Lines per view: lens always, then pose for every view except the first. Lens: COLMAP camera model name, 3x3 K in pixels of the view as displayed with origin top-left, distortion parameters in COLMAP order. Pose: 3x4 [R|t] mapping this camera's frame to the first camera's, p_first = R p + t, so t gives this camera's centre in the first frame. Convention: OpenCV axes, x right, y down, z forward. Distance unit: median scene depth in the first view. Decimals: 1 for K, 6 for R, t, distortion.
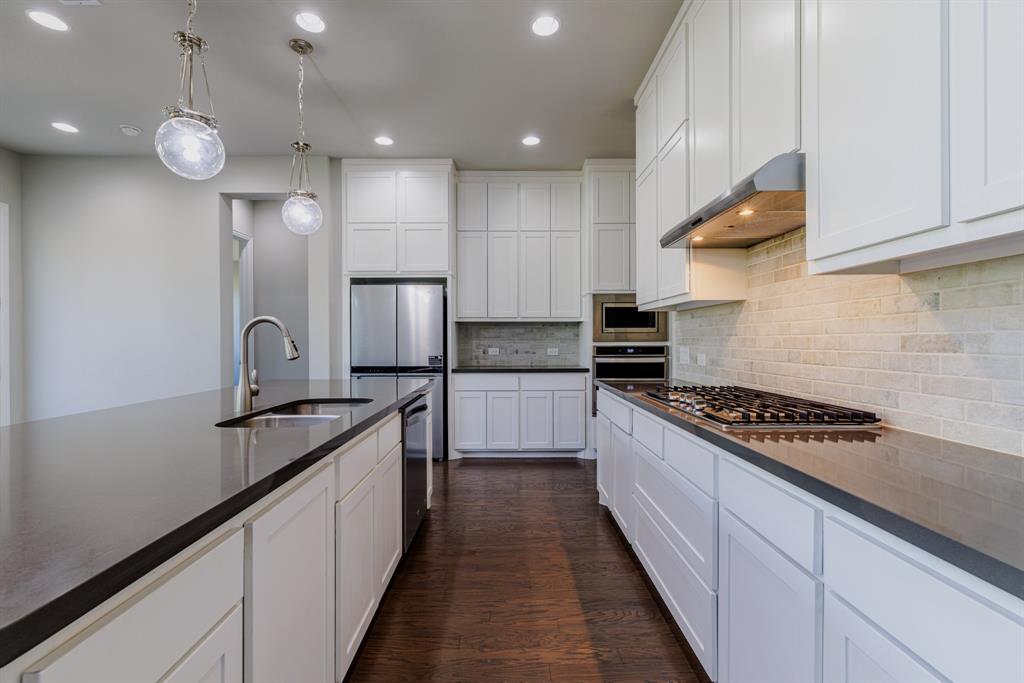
lens RADIAL K [[444.6, 0, 511.0], [0, 444.6, 342.7], [0, 0, 1]] dist [-0.000791, 0.000588]
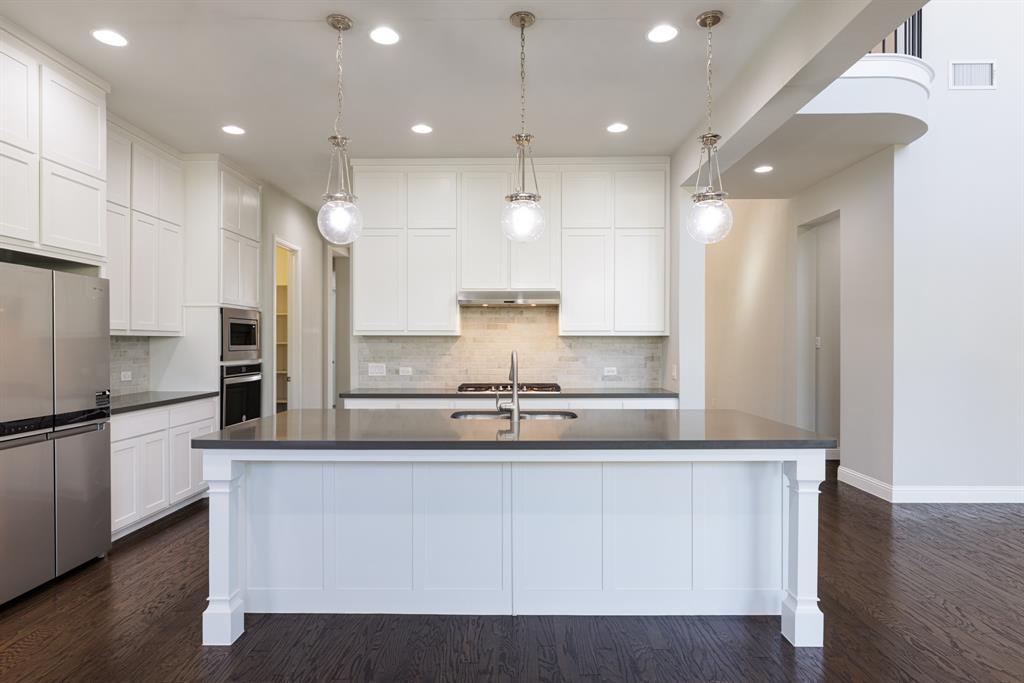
lens RADIAL K [[574.6, 0, 509.1], [0, 574.6, 342.4], [0, 0, 1]] dist [-0.003846, 0.000053]
pose [[0.019179, 0.004121, 0.999808, -0.964502], [0.007295, 0.999964, -0.004262, -0.030983], [-0.999789, 0.007375, 0.019148, 0.409268]]
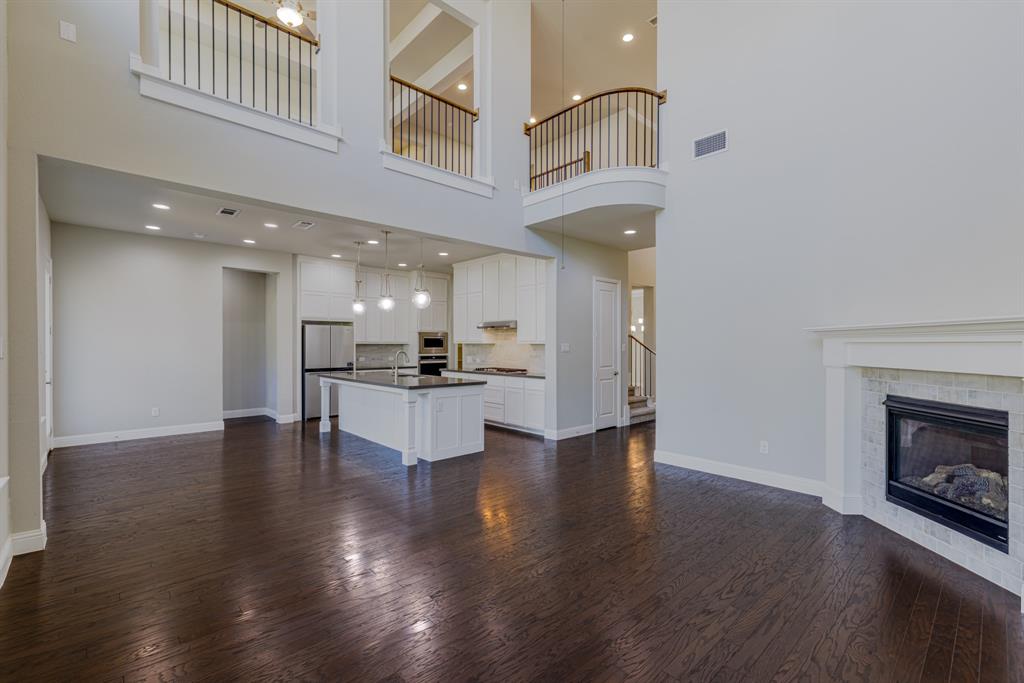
lens RADIAL K [[444.6, 0, 513.9], [0, 444.6, 345.4], [0, 0, 1]] dist [-0.000791, 0.000588]
pose [[0.738074, 0.001163, 0.674719, -0.956187], [0.001070, 0.999995, -0.002895, -0.037511], [-0.674719, 0.002859, 0.738069, -0.939120]]
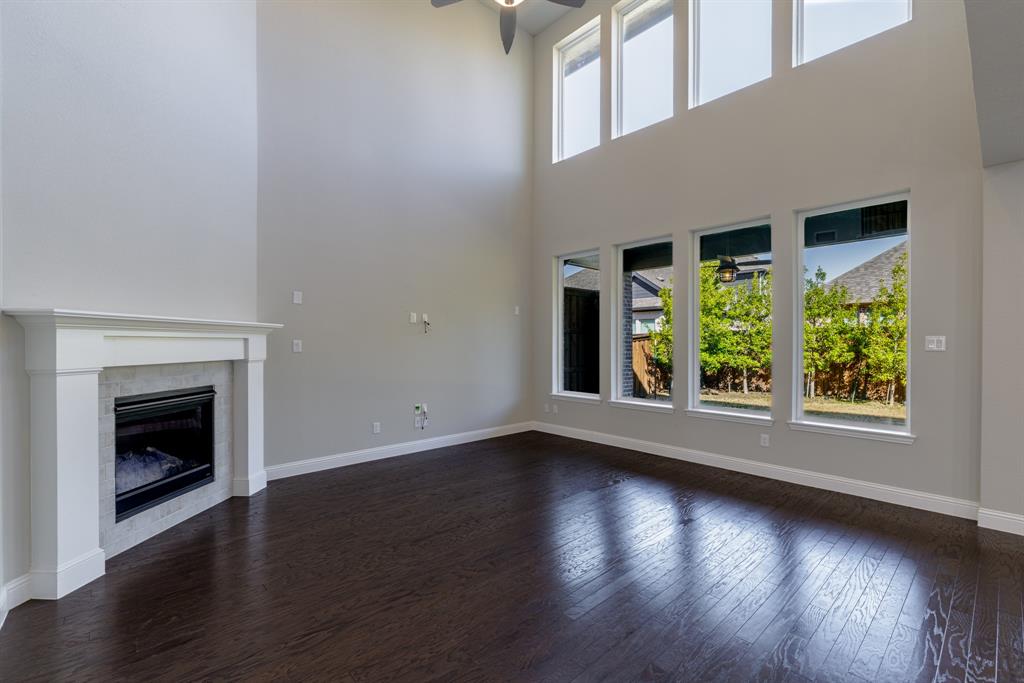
lens RADIAL K [[444.6, 0, 507.2], [0, 444.6, 344.9], [0, 0, 1]] dist [-0.000791, 0.000588]
pose [[-0.748222, 0.005368, -0.663427, 0.059923], [-0.001491, 0.999951, 0.009773, -0.038771], [0.663447, 0.008301, -0.748177, 0.075691]]
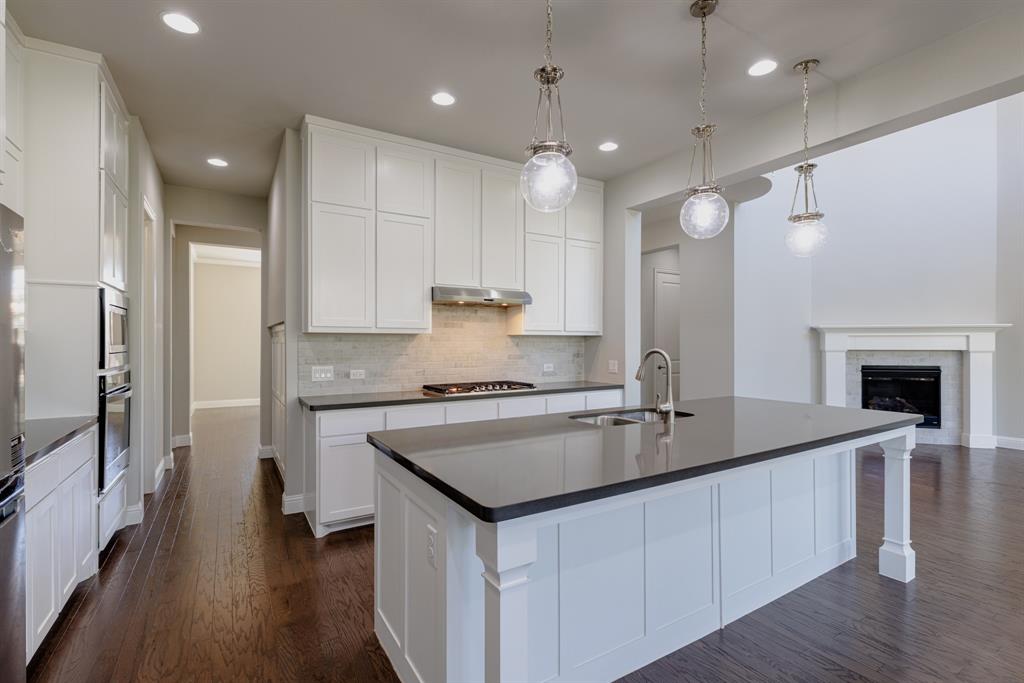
lens RADIAL K [[472.7, 0, 513.8], [0, 472.7, 341.4], [0, 0, 1]] dist [0.004540, -0.000007]
pose [[-0.514745, 0.003659, 0.857336, -0.642137], [0.007807, 0.999969, 0.000420, -0.035666], [-0.857308, 0.006909, -0.514758, 0.867104]]
